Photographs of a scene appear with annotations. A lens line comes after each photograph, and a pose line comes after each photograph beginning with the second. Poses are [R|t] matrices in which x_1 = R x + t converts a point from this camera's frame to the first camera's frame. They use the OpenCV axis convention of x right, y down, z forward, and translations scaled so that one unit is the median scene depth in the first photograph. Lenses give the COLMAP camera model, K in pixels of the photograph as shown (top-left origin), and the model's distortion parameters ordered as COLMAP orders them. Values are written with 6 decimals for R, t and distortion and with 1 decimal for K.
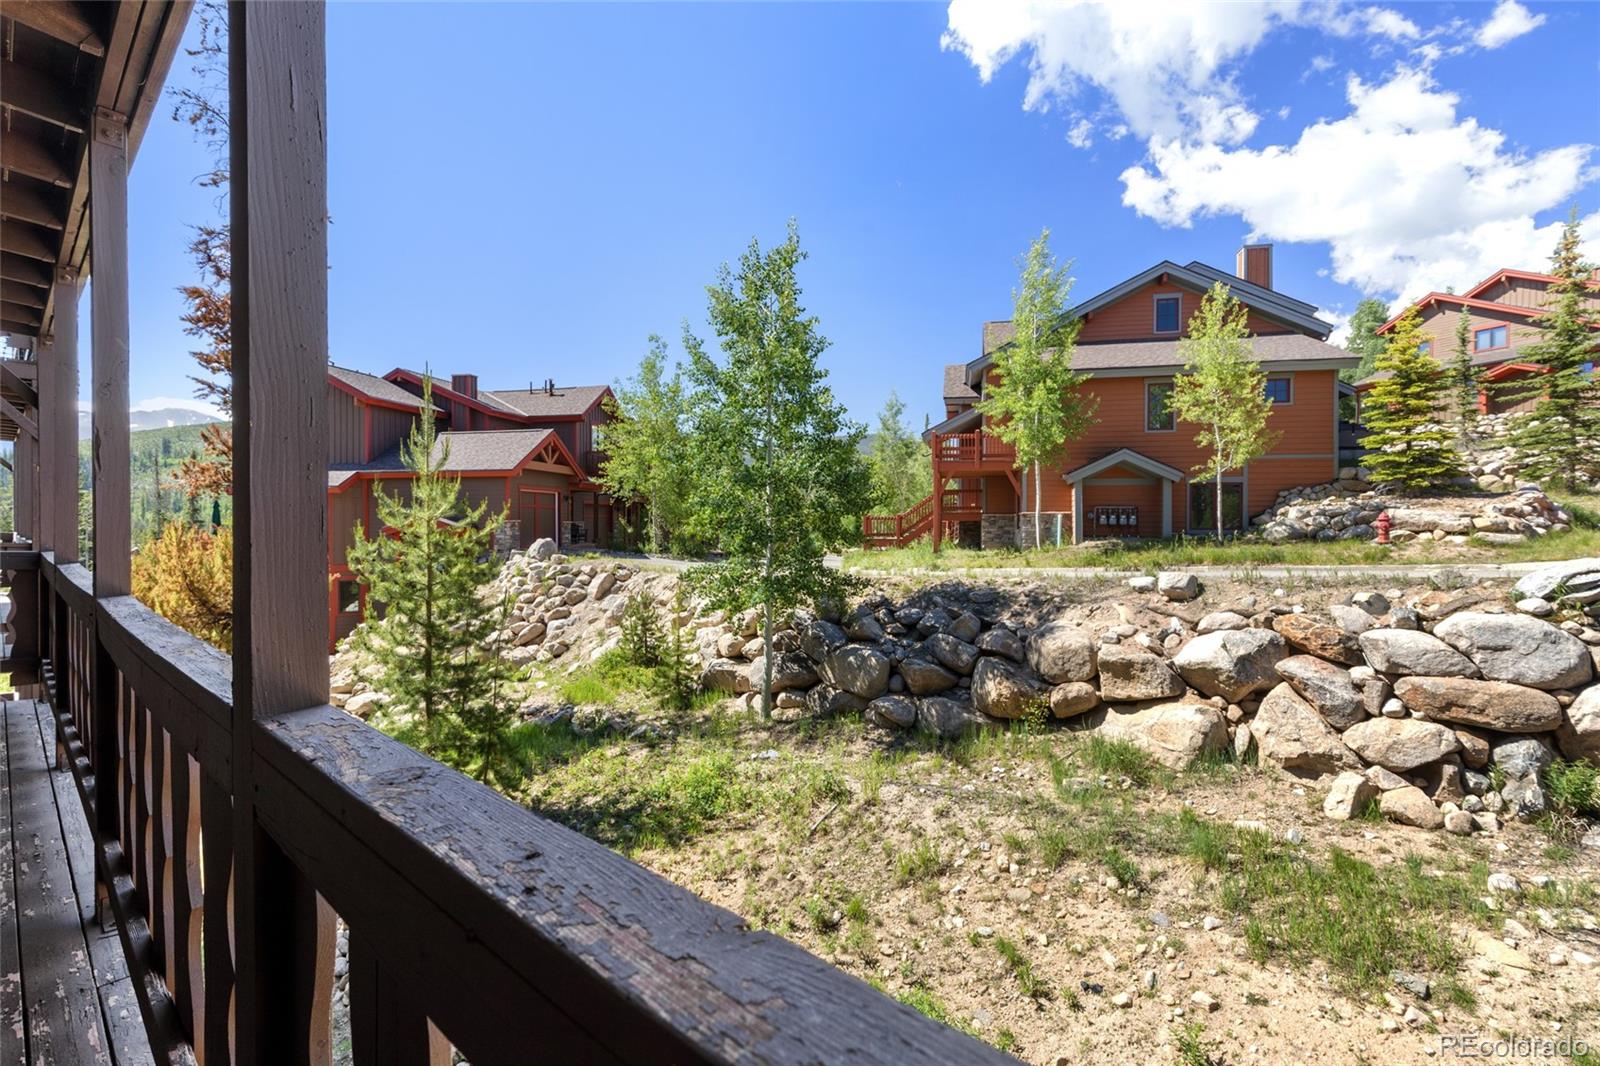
lens RADIAL K [[715.5, 0, 794.7], [0, 715.5, 530.0], [0, 0, 1]] dist [0.002439, 0.000039]
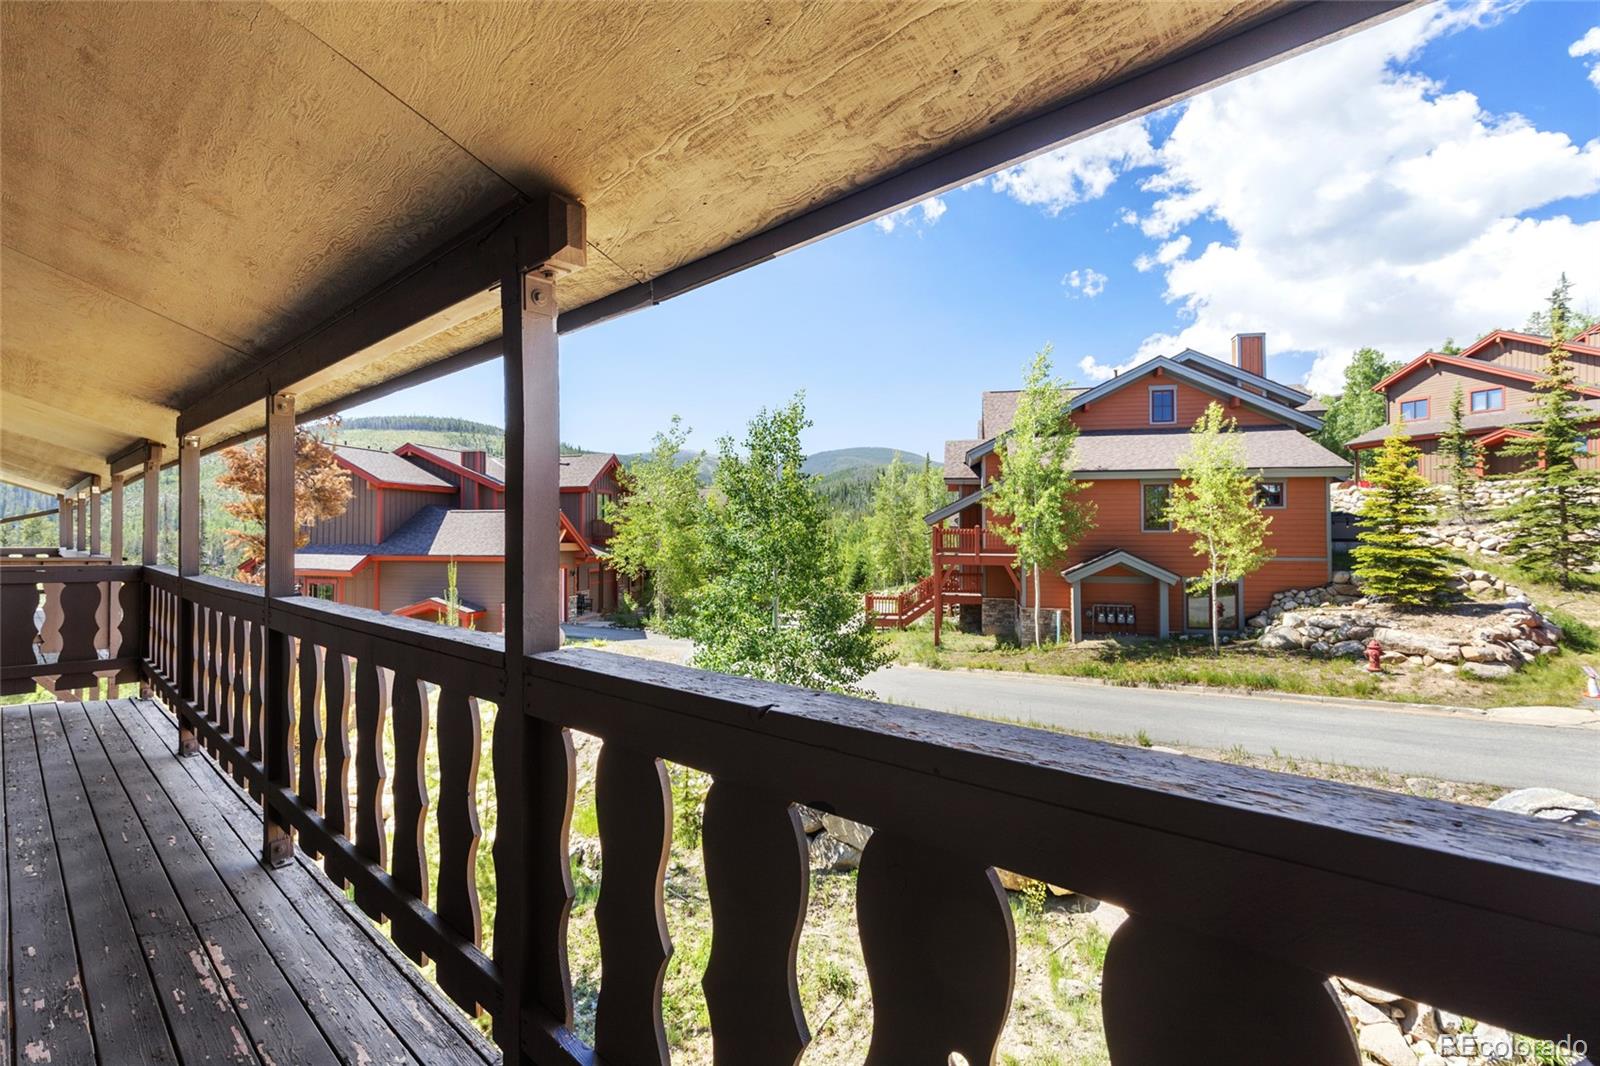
lens RADIAL K [[718.8, 0, 791.1], [0, 718.8, 530.0], [0, 0, 1]] dist [0.001523, -0.000267]
pose [[0.999974, -0.002520, -0.006715, -0.006078], [0.002380, 0.999782, -0.020760, -0.251446], [0.006765, 0.020743, 0.999762, -0.057163]]
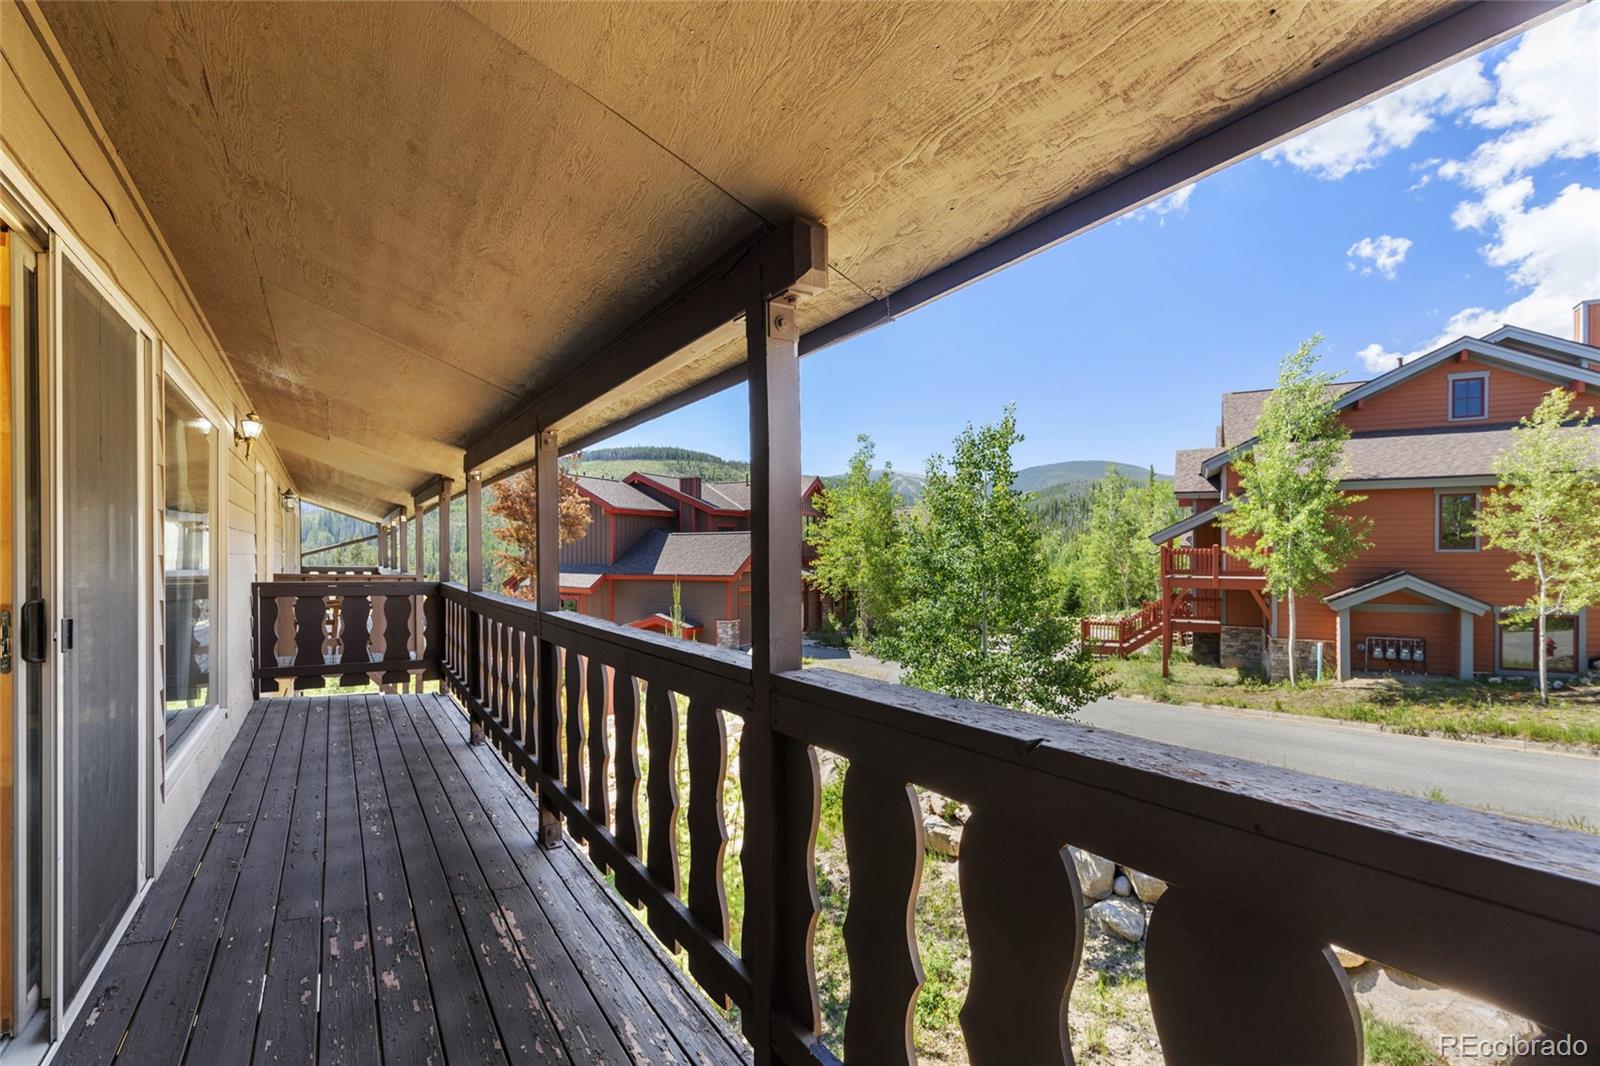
lens RADIAL K [[724.0, 0, 802.6], [0, 724.0, 568.9], [0, 0, 1]] dist [0.001143, -0.000341]
pose [[0.964615, 0.001388, -0.263660, -0.017978], [-0.000263, 0.999991, 0.004302, -0.251868], [0.263664, -0.004081, 0.964606, -0.055235]]
